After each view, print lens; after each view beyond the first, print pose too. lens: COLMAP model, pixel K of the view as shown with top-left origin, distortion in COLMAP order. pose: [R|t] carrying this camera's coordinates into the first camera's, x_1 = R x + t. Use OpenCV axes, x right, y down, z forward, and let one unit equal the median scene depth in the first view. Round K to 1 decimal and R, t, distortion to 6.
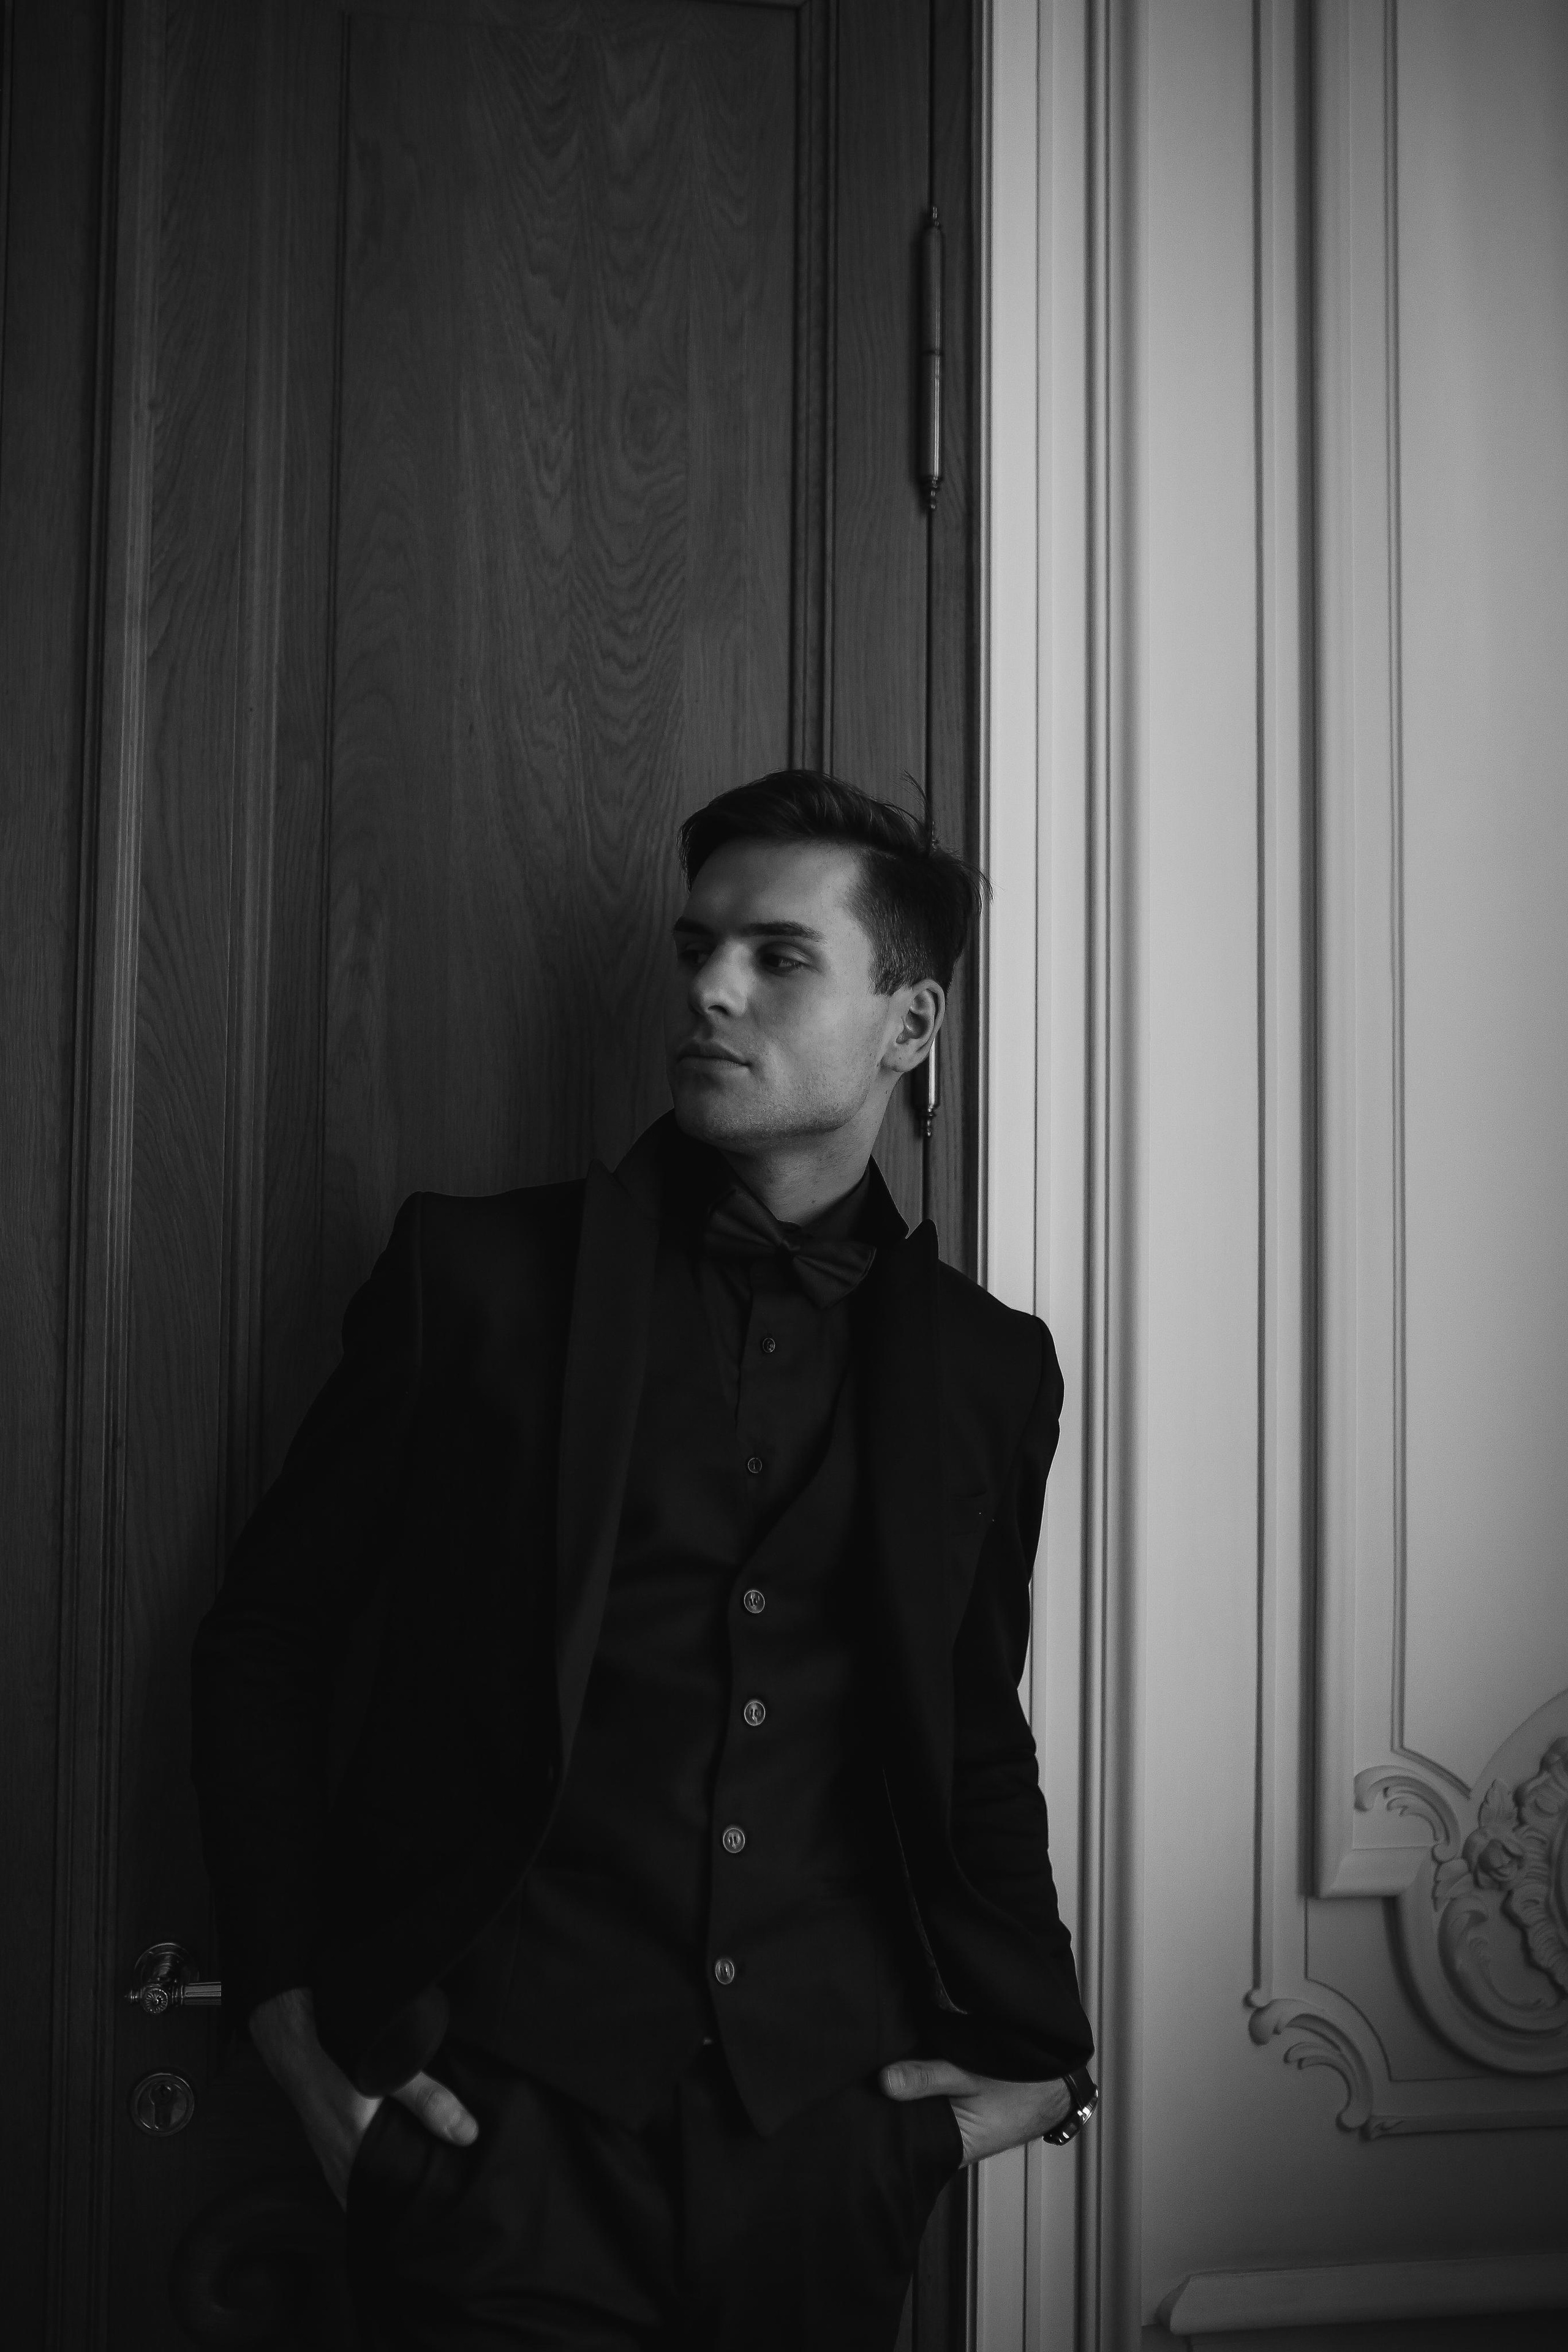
lens RADIAL K [[2277.8, 0, 782.8], [0, 2277.8, 1164.4], [0, 0, 1]] dist [-0.000945, 0.000000]
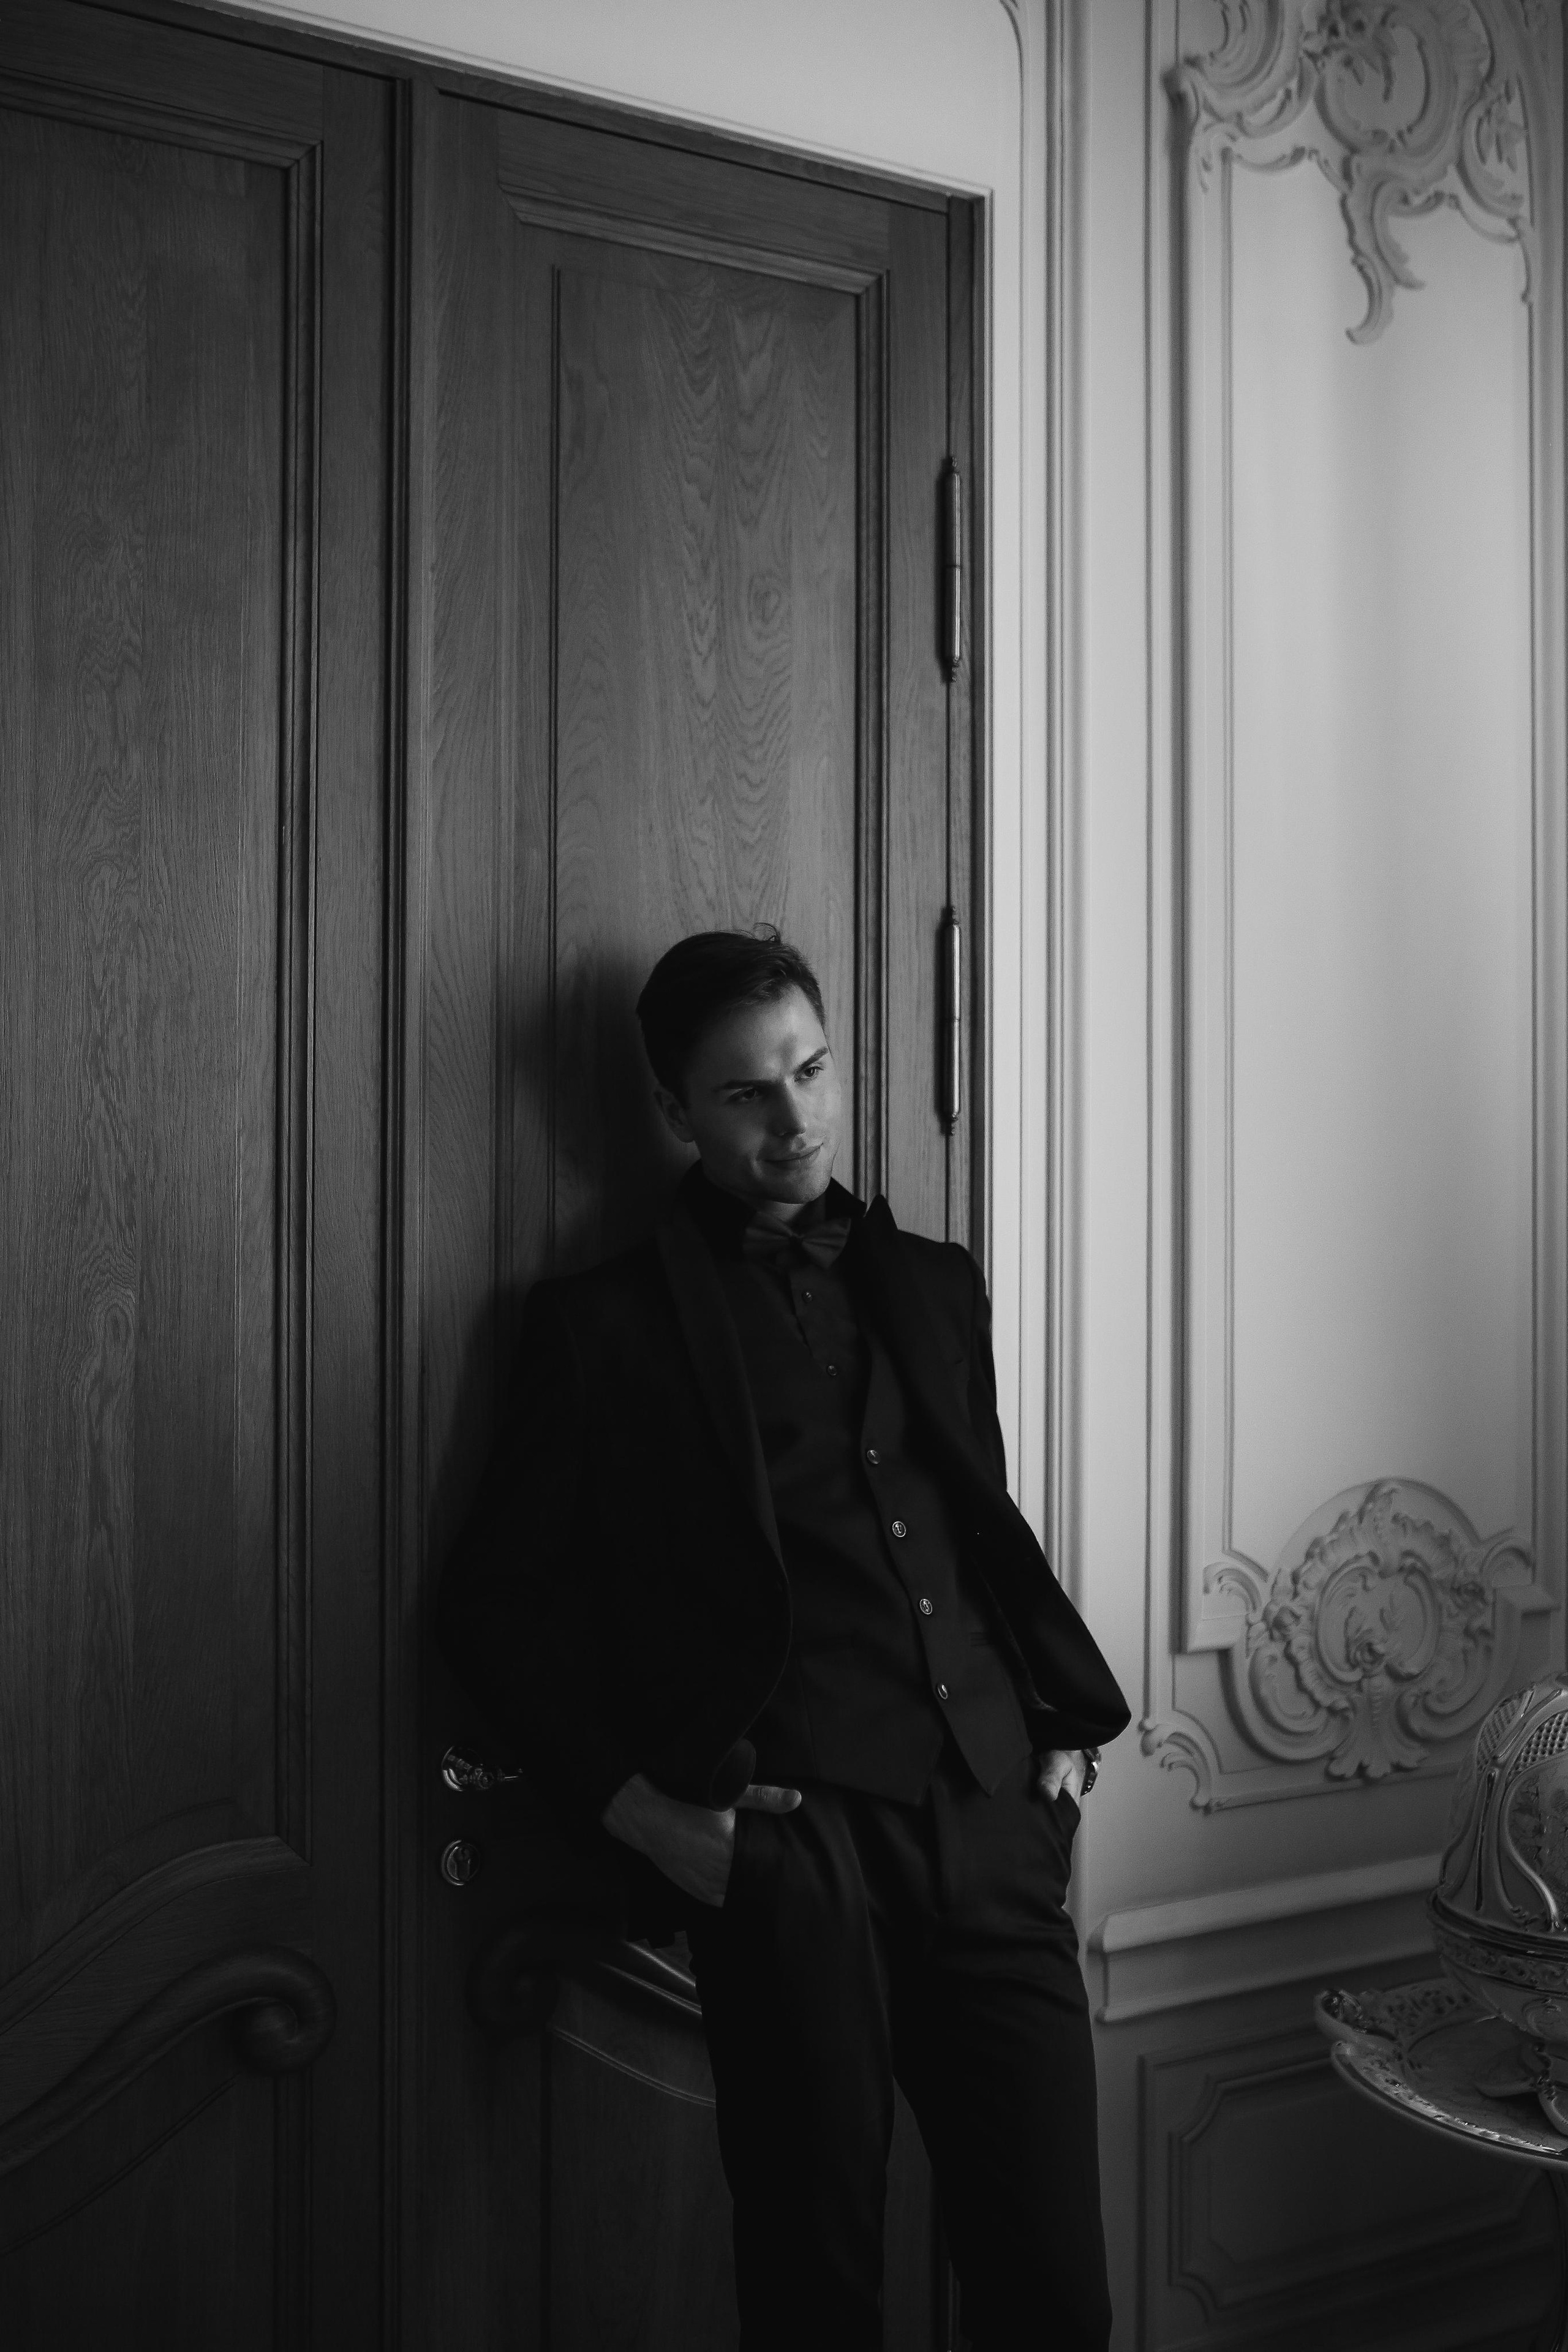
lens RADIAL K [[2277.8, 0, 785.7], [0, 2277.8, 1186.2], [0, 0, 1]] dist [-0.000945, 0.000000]
pose [[0.940722, -0.006041, 0.339126, -0.501408], [-0.008657, 0.999088, 0.041813, -0.037667], [-0.339069, -0.042271, 0.939811, -0.278688]]
